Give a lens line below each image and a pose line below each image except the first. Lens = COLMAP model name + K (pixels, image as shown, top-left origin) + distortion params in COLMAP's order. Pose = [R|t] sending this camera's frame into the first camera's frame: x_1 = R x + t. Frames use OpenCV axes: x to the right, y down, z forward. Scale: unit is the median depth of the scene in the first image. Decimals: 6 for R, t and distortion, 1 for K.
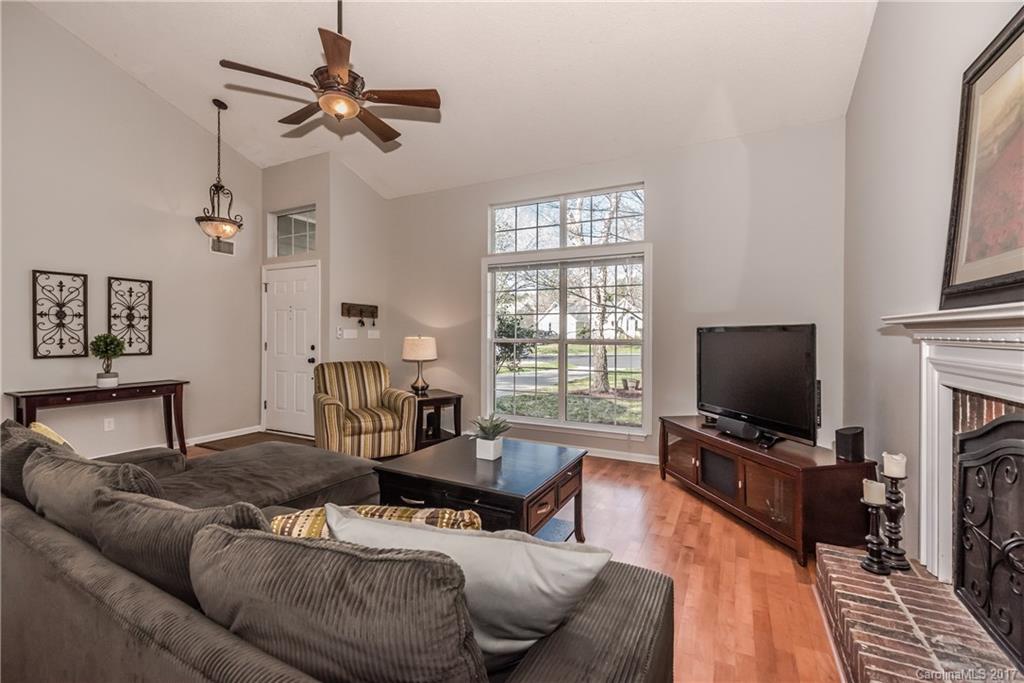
lens RADIAL K [[445.6, 0, 510.8], [0, 445.6, 335.7], [0, 0, 1]] dist [0.002260, -0.000692]
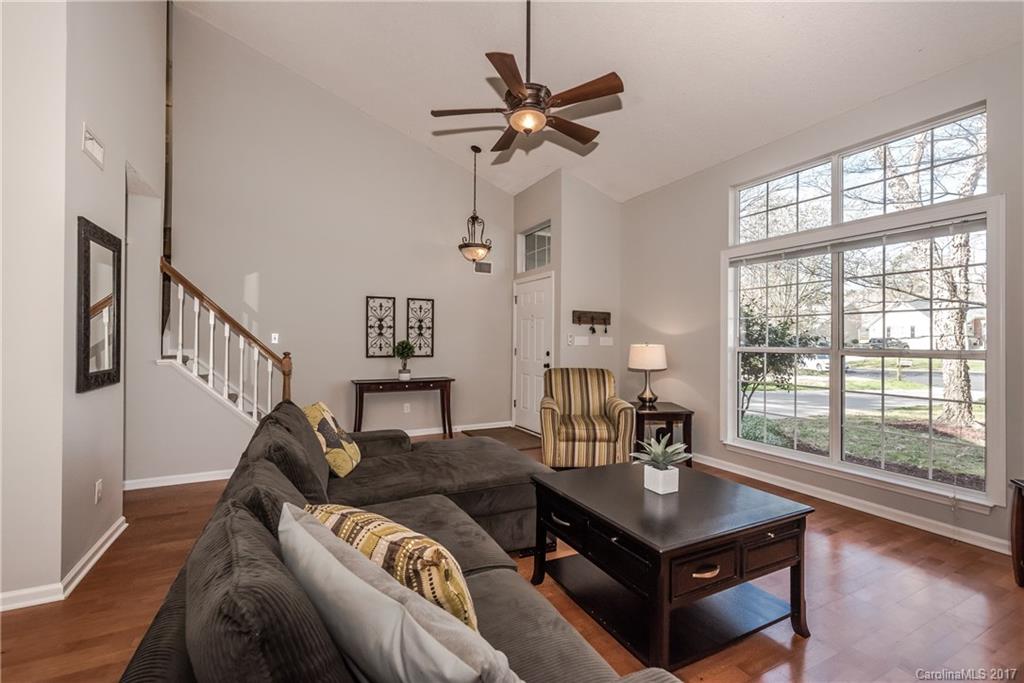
lens RADIAL K [[445.6, 0, 502.7], [0, 445.6, 338.1], [0, 0, 1]] dist [0.002260, -0.000692]
pose [[0.804567, -0.001866, -0.593858, 0.122625], [-0.004515, 0.999947, -0.009259, -0.000285], [0.593844, 0.010131, 0.804516, 0.090755]]
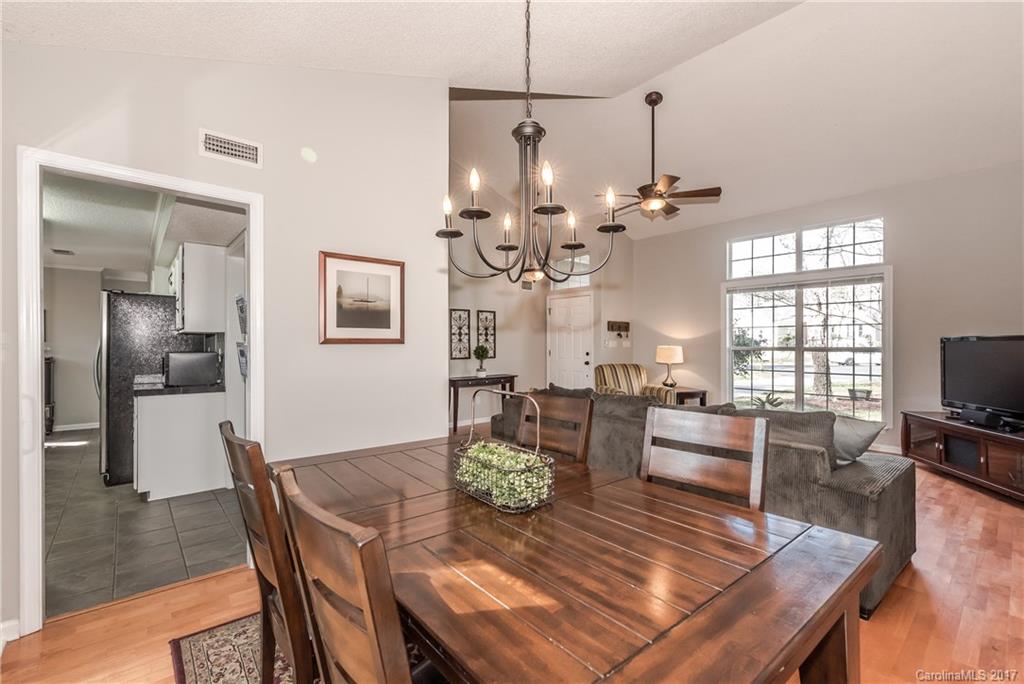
lens RADIAL K [[448.7, 0, 507.1], [0, 448.7, 346.8], [0, 0, 1]] dist [0.011270, -0.000745]
pose [[0.926335, -0.003102, -0.376688, -0.174418], [0.005593, 0.999969, 0.005521, -0.005605], [0.376659, -0.007221, 0.926324, -0.483877]]
